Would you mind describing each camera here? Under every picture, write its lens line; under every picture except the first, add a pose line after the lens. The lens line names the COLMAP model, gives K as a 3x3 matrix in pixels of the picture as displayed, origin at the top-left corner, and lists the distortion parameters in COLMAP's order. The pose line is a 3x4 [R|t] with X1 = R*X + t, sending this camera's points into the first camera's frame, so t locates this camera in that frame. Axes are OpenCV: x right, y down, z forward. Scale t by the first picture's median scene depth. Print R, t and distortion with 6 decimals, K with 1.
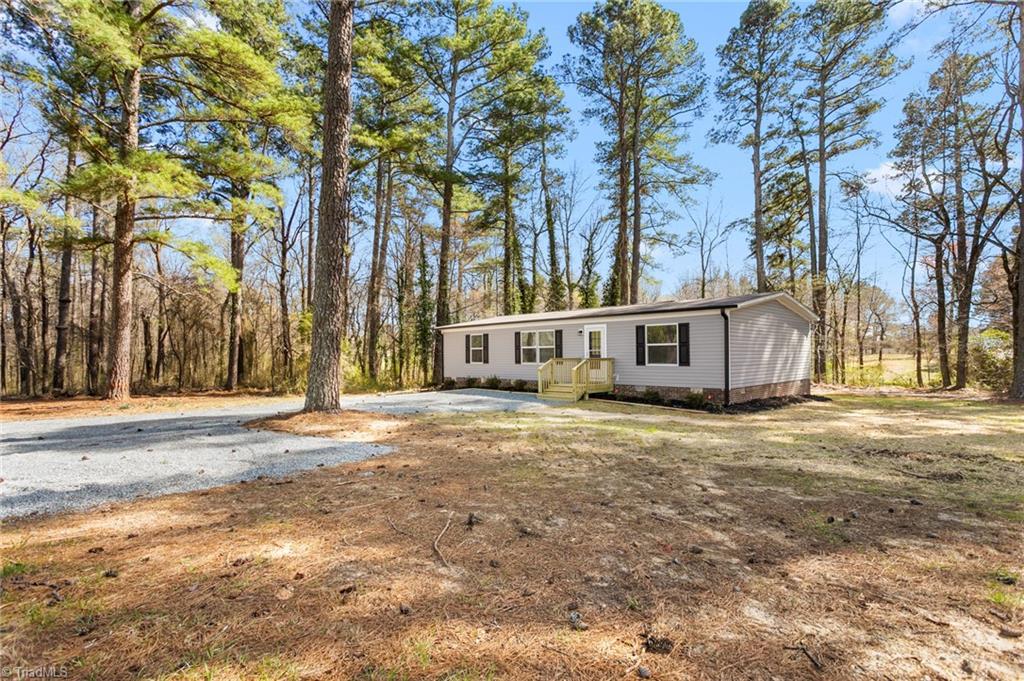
lens RADIAL K [[481.0, 0, 512.3], [0, 481.0, 342.9], [0, 0, 1]] dist [-0.003106, -0.000429]
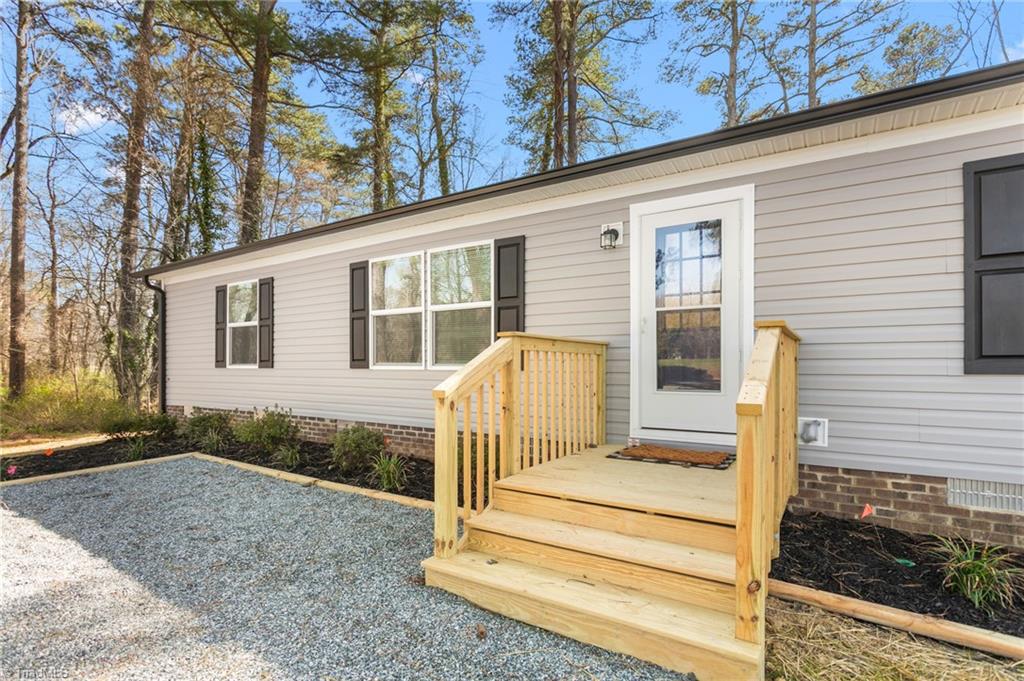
lens RADIAL K [[481.0, 0, 507.4], [0, 481.0, 371.0], [0, 0, 1]] dist [-0.003106, -0.000429]
pose [[0.974280, 0.008291, 0.225187, 0.031193], [-0.015353, 0.999443, 0.029629, 0.032548], [-0.224816, -0.032324, 0.973865, 0.646176]]
